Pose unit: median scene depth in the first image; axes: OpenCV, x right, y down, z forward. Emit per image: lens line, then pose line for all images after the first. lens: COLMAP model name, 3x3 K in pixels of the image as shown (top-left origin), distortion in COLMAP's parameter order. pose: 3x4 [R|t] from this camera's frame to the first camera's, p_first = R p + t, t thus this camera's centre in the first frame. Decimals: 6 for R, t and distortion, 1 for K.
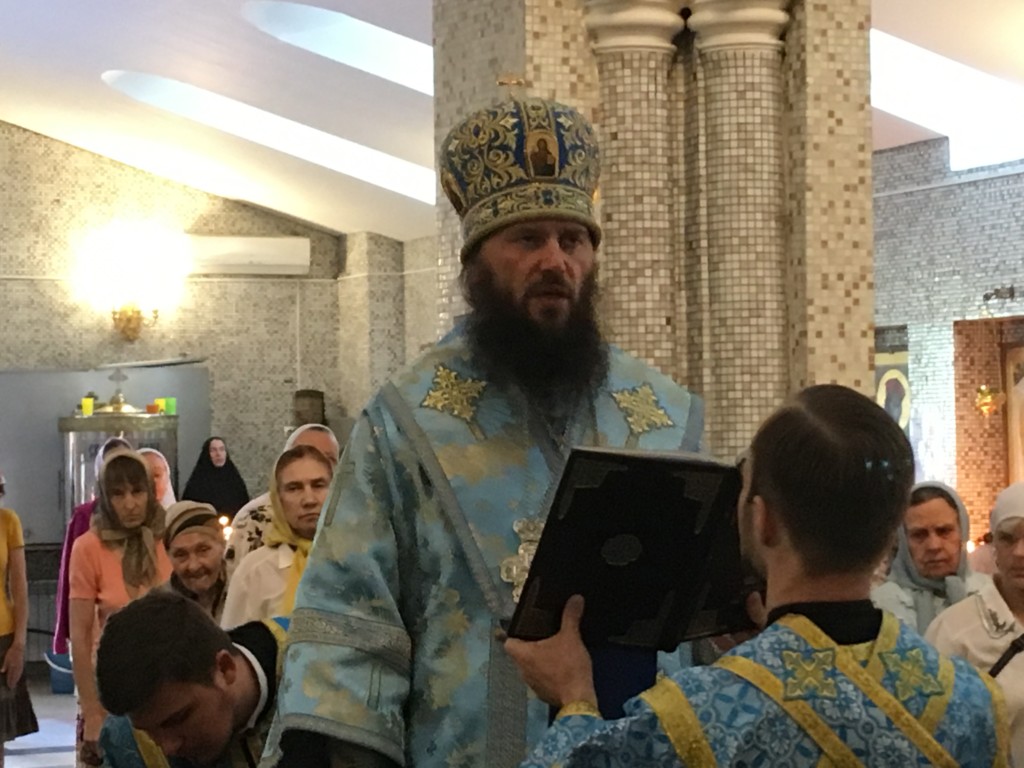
lens RADIAL K [[2772.8, 0, 509.7], [0, 2772.8, 383.5], [0, 0, 1]] dist [-0.013404, 0.000000]
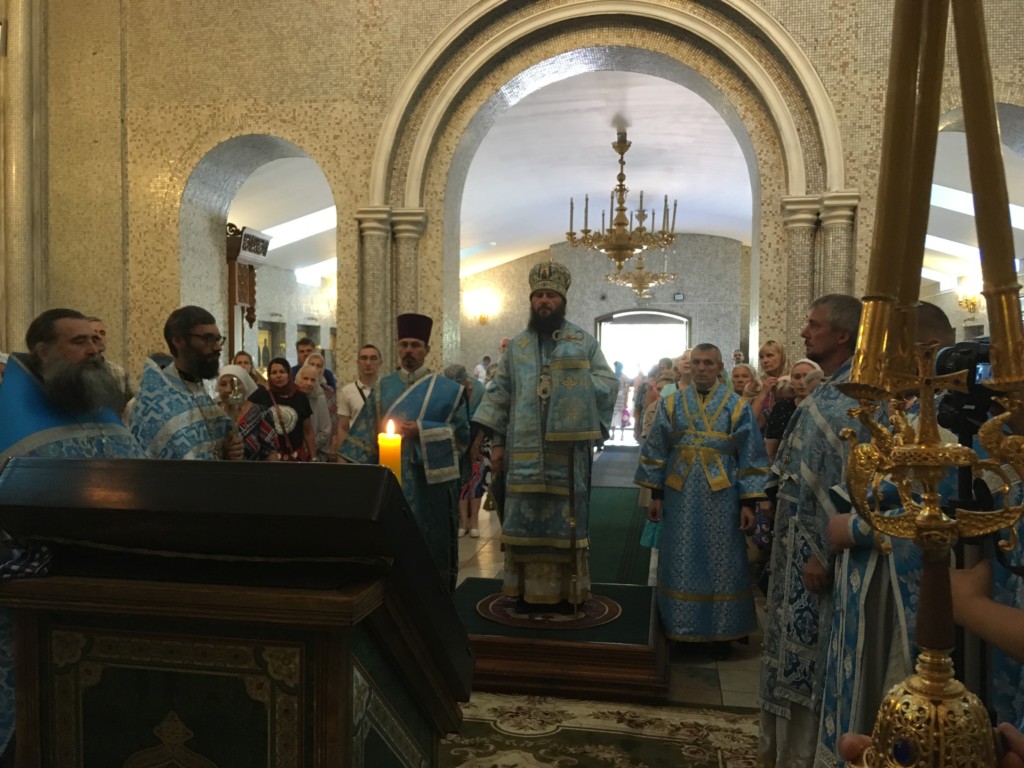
lens RADIAL K [[869.1, 0, 507.0], [0, 869.1, 386.3], [0, 0, 1]] dist [0.122217, -0.185263]
pose [[0.835208, 0.035925, -0.548759, 0.317623], [-0.005835, 0.998387, 0.056479, 0.001807], [0.549903, -0.043970, 0.834070, -0.000889]]
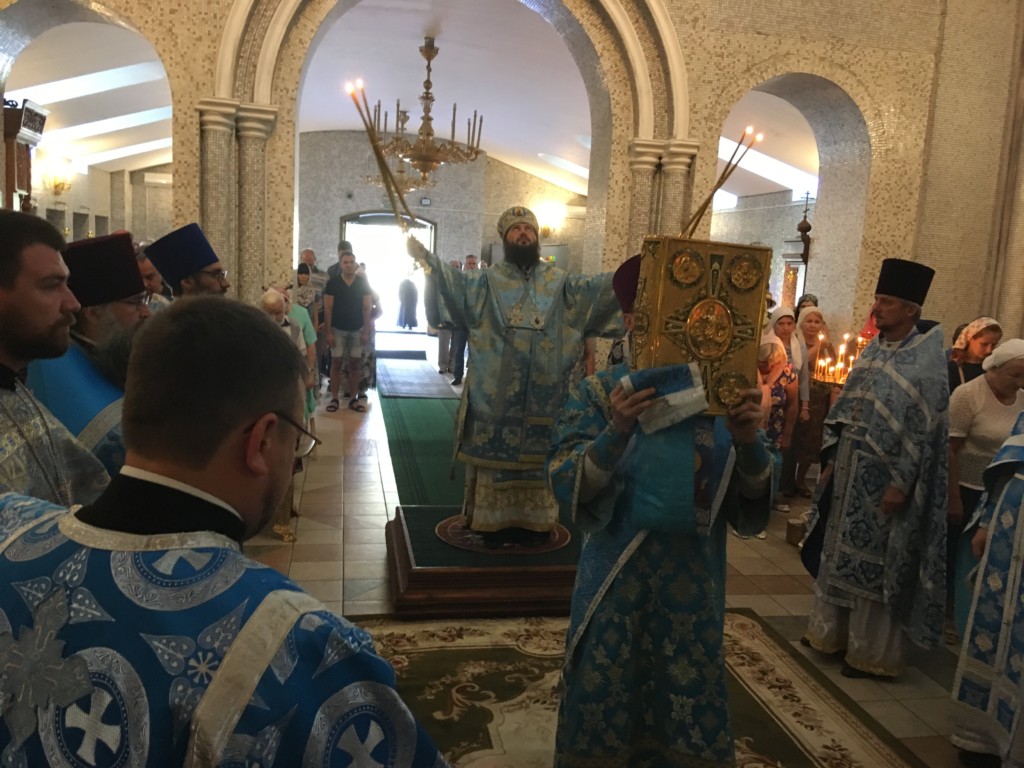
lens RADIAL K [[869.1, 0, 509.1], [0, 869.1, 385.5], [0, 0, 1]] dist [0.122217, -0.185263]
pose [[0.974663, 0.099666, -0.200248, 0.125669], [-0.066831, 0.984107, 0.164519, -0.026423], [0.213463, -0.146968, 0.965833, -0.096694]]
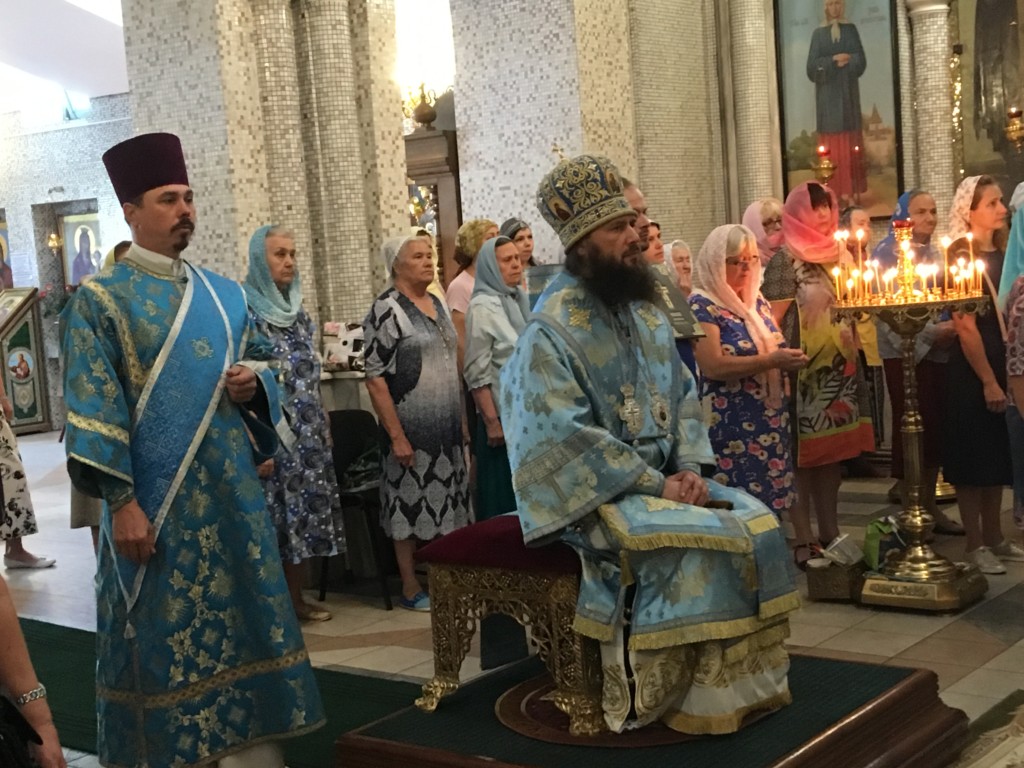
lens RADIAL K [[1547.0, 0, 502.5], [0, 1547.0, 390.3], [0, 0, 1]] dist [0.073901, 0.000000]
pose [[0.876573, -0.091188, 0.472550, -0.303963], [0.047093, 0.993426, 0.104345, 0.025277], [-0.478958, -0.069213, 0.875105, 0.081887]]
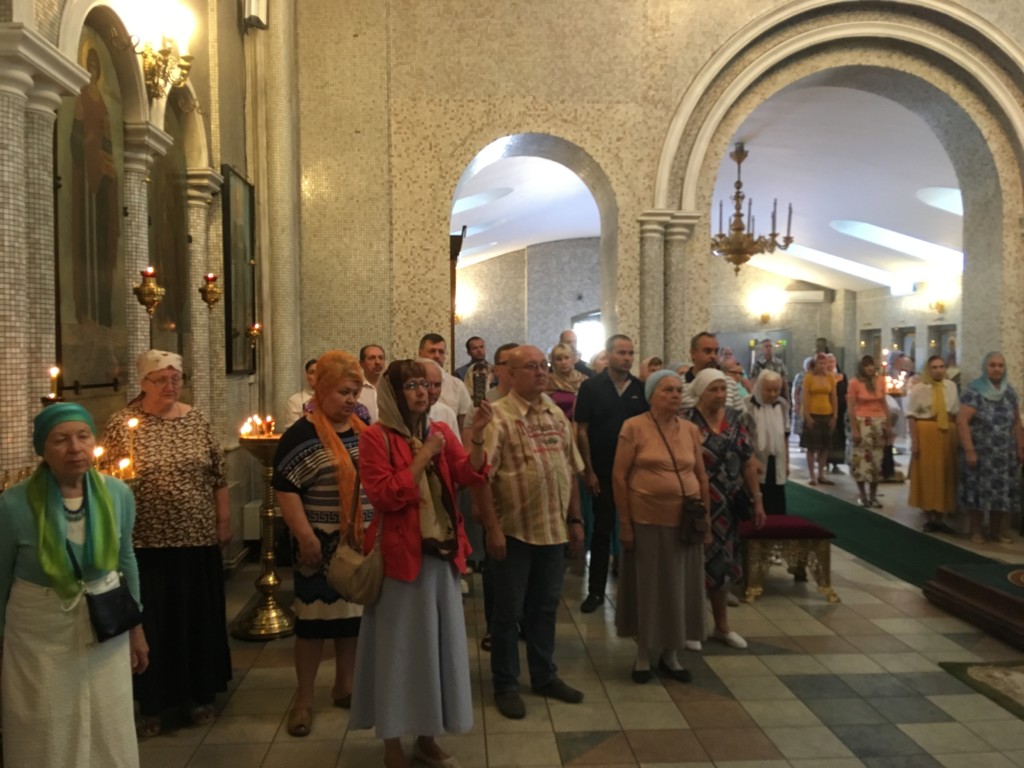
lens RADIAL K [[869.1, 0, 512.1], [0, 869.1, 387.8], [0, 0, 1]] dist [0.122217, -0.185263]
pose [[0.943225, 0.021605, -0.331451, -0.202332], [-0.002130, 0.998255, 0.059008, 0.000970], [0.332147, -0.054952, 0.941625, -0.270900]]
